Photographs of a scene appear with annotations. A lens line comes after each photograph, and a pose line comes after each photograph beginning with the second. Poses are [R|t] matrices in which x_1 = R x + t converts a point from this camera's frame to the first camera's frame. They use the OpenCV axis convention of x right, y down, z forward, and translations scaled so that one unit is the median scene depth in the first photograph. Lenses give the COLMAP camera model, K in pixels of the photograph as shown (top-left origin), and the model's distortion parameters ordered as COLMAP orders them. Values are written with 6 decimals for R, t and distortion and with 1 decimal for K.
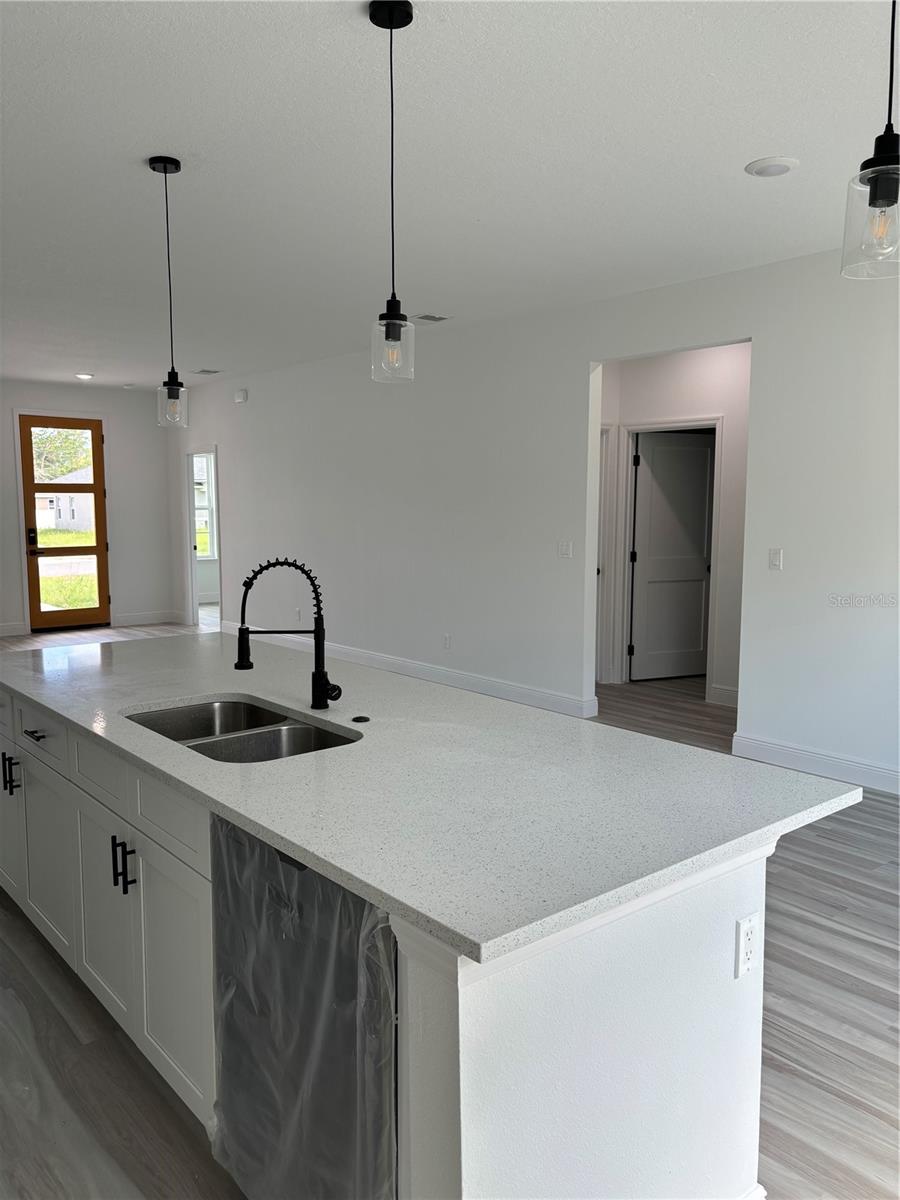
lens RADIAL K [[905.3, 0, 446.4], [0, 905.3, 603.4], [0, 0, 1]] dist [0.041743, -0.033364]
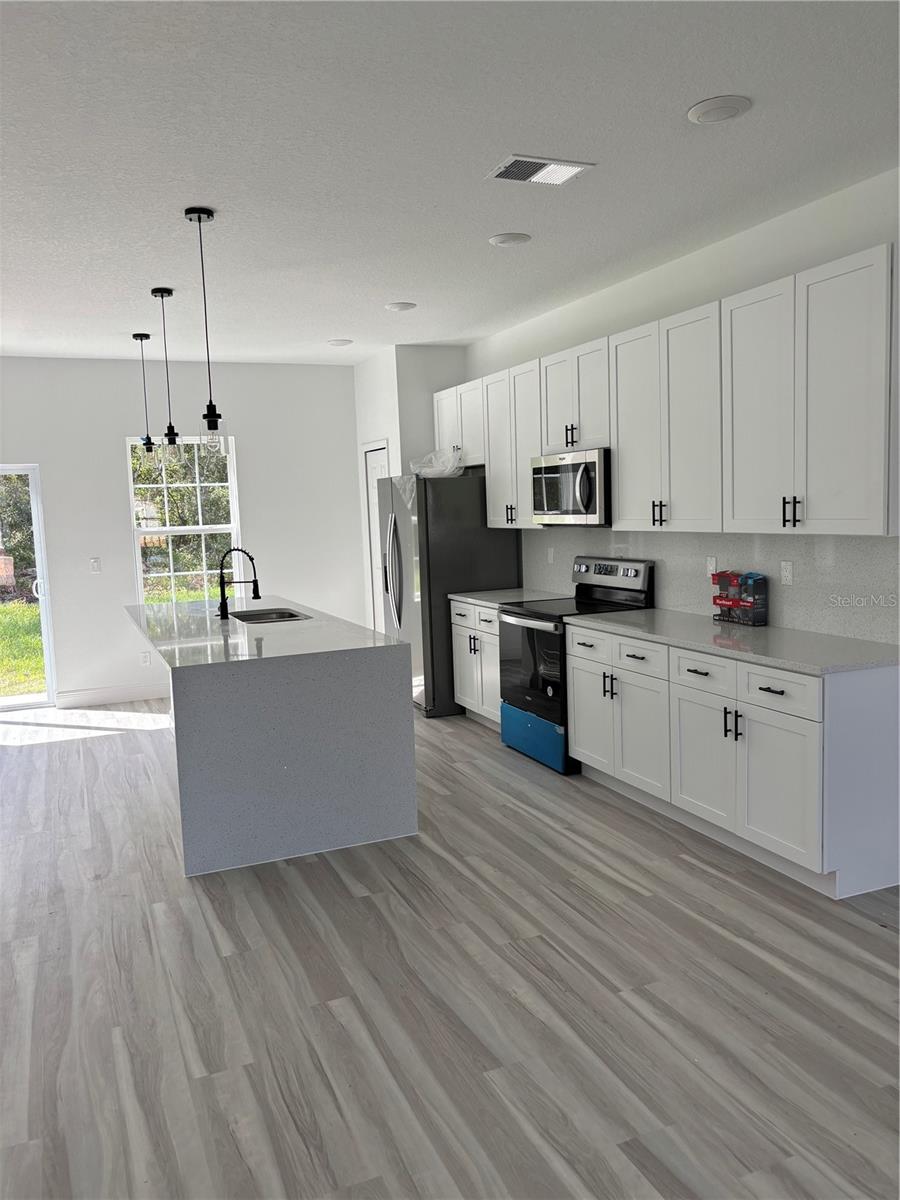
lens RADIAL K [[905.3, 0, 449.4], [0, 905.3, 603.3], [0, 0, 1]] dist [0.041743, -0.033364]
pose [[-0.953144, 0.000485, 0.302517, -0.319142], [0.069398, 0.973681, 0.217093, -0.084947], [-0.294450, 0.227915, -0.928092, 0.701349]]
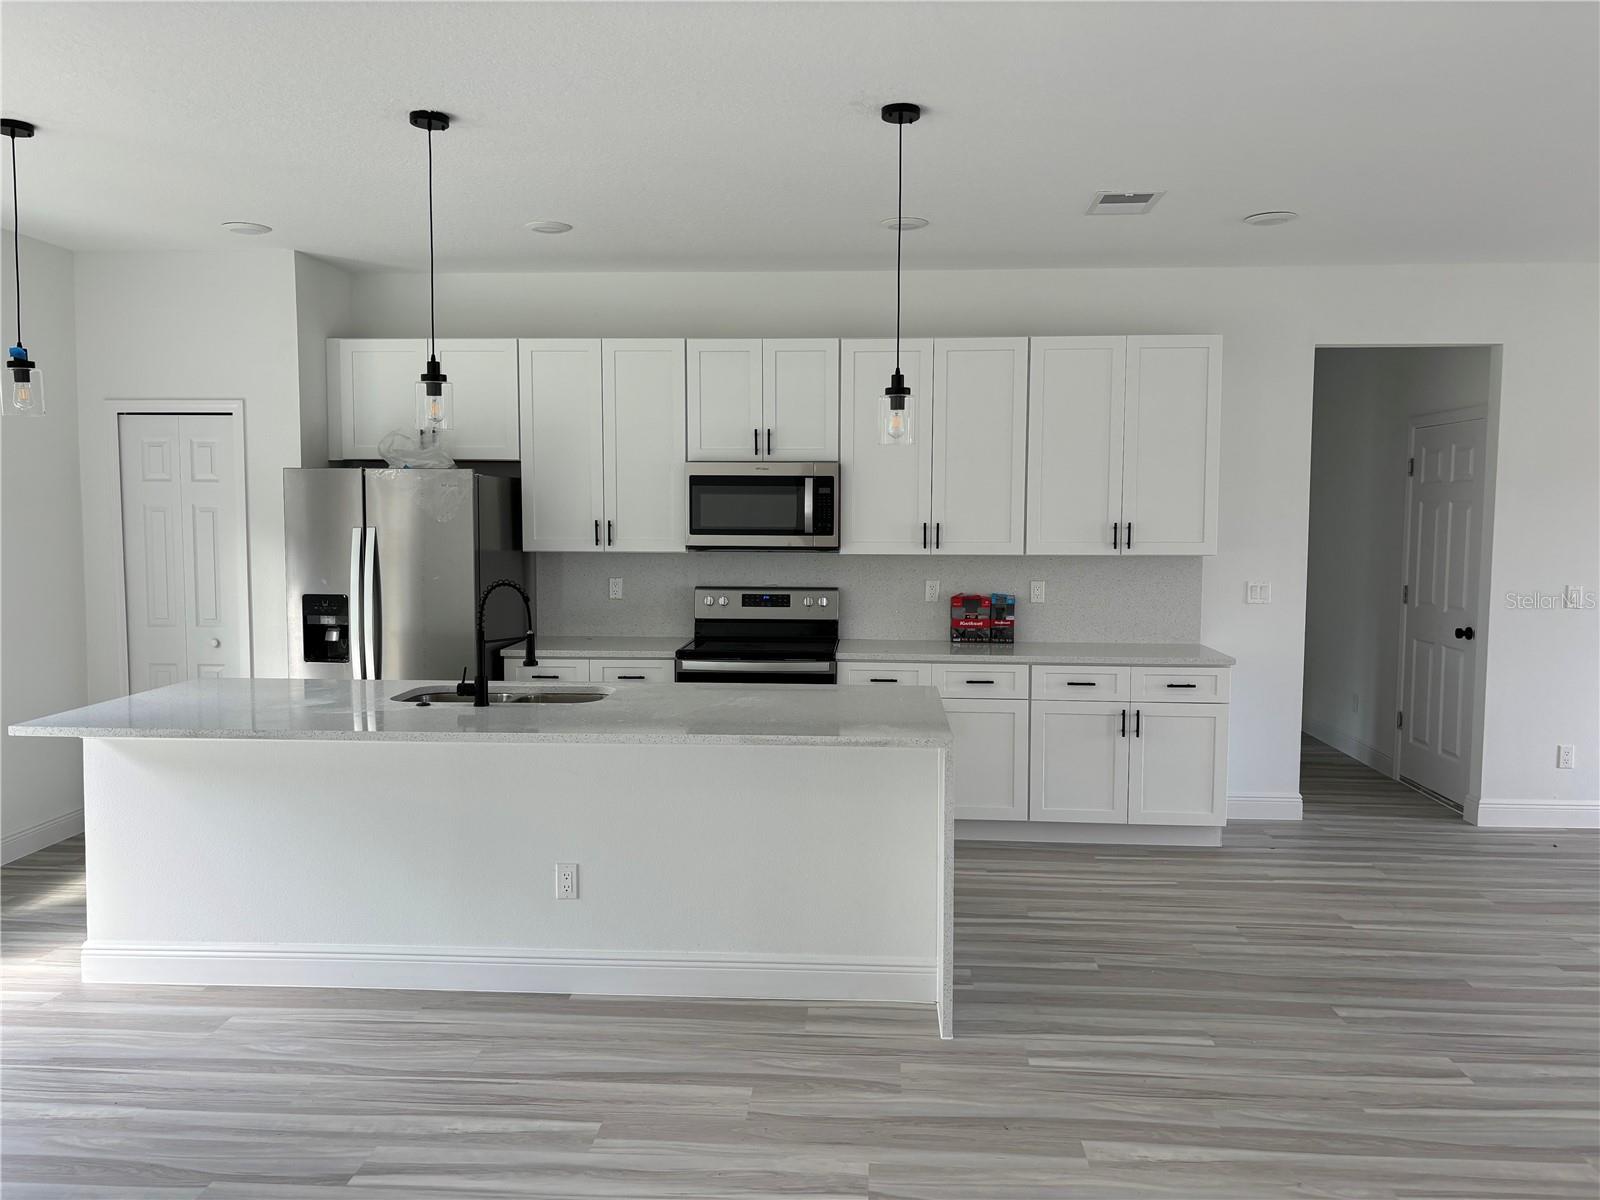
lens RADIAL K [[1207.1, 0, 802.3], [0, 1207.1, 593.0], [0, 0, 1]] dist [0.041743, -0.033364]
pose [[-0.701504, 0.046632, -0.711138, 0.179162], [-0.086332, 0.984948, 0.149749, -0.077271], [0.707417, 0.166443, -0.686919, 0.599024]]
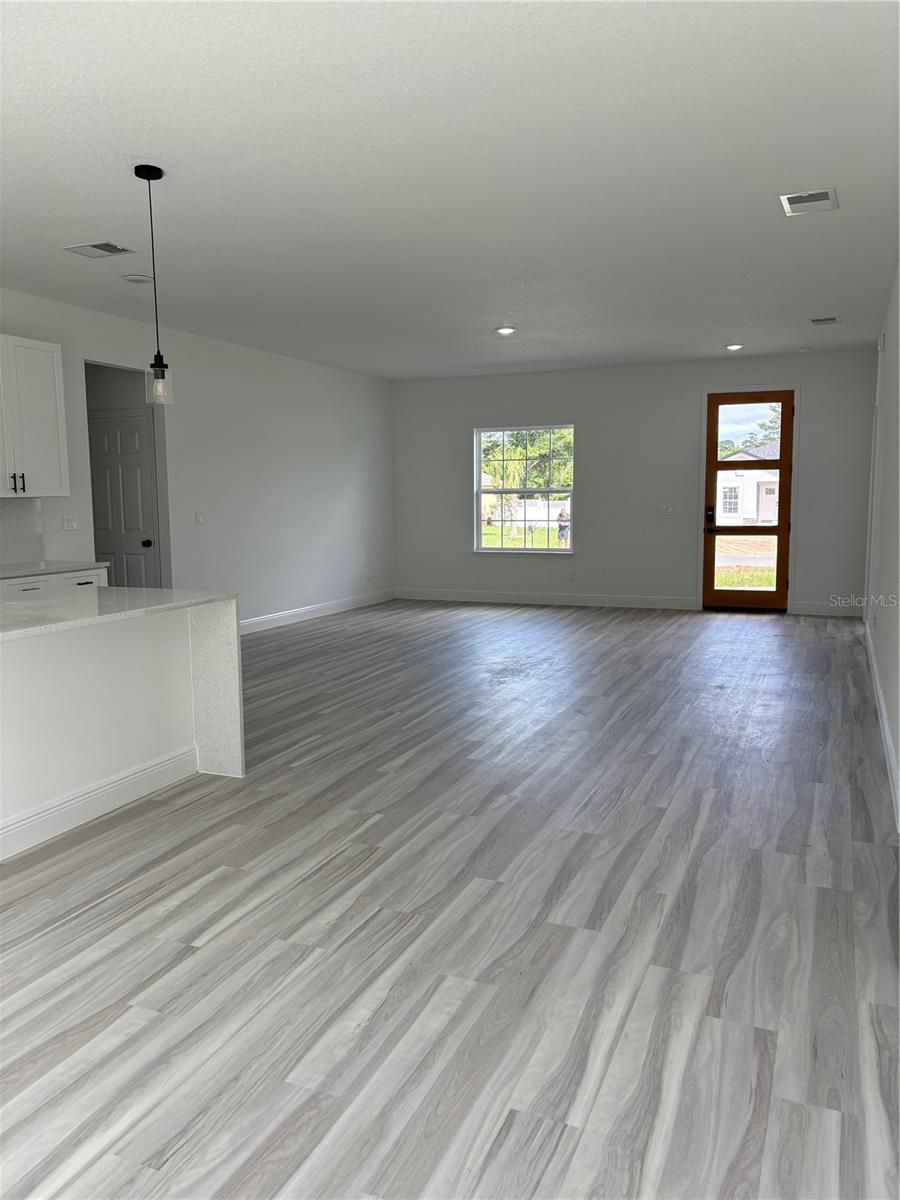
lens RADIAL K [[905.3, 0, 446.9], [0, 905.3, 595.1], [0, 0, 1]] dist [0.041743, -0.033364]
pose [[0.437073, 0.095891, -0.894300, 0.324272], [-0.091041, 0.993910, 0.062077, -0.020451], [0.894806, 0.054286, 0.443142, 0.295691]]
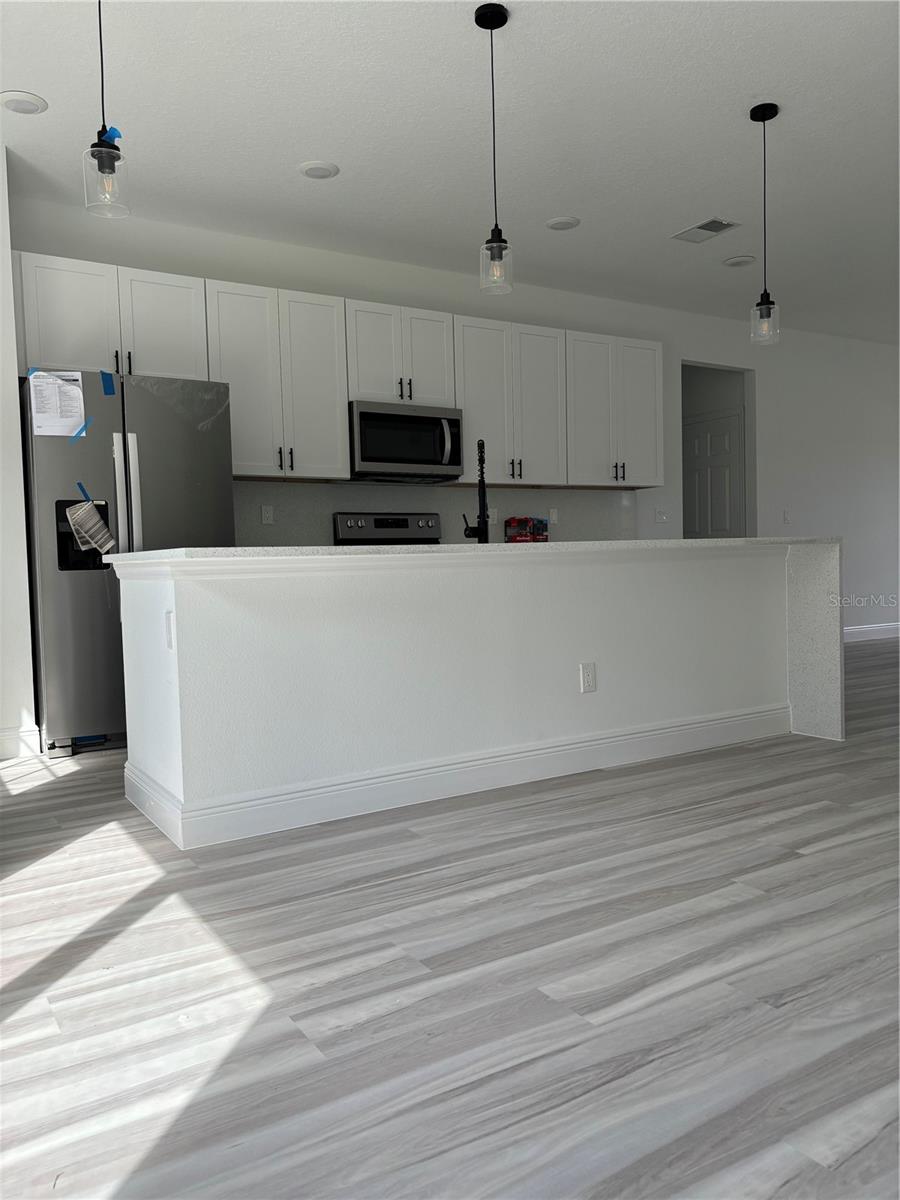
lens RADIAL K [[905.3, 0, 448.9], [0, 905.3, 606.6], [0, 0, 1]] dist [0.041743, -0.033364]
pose [[-0.153599, 0.052157, -0.986756, 0.316132], [-0.084605, 0.994245, 0.065722, 0.031834], [0.984505, 0.093579, -0.148302, 0.290556]]
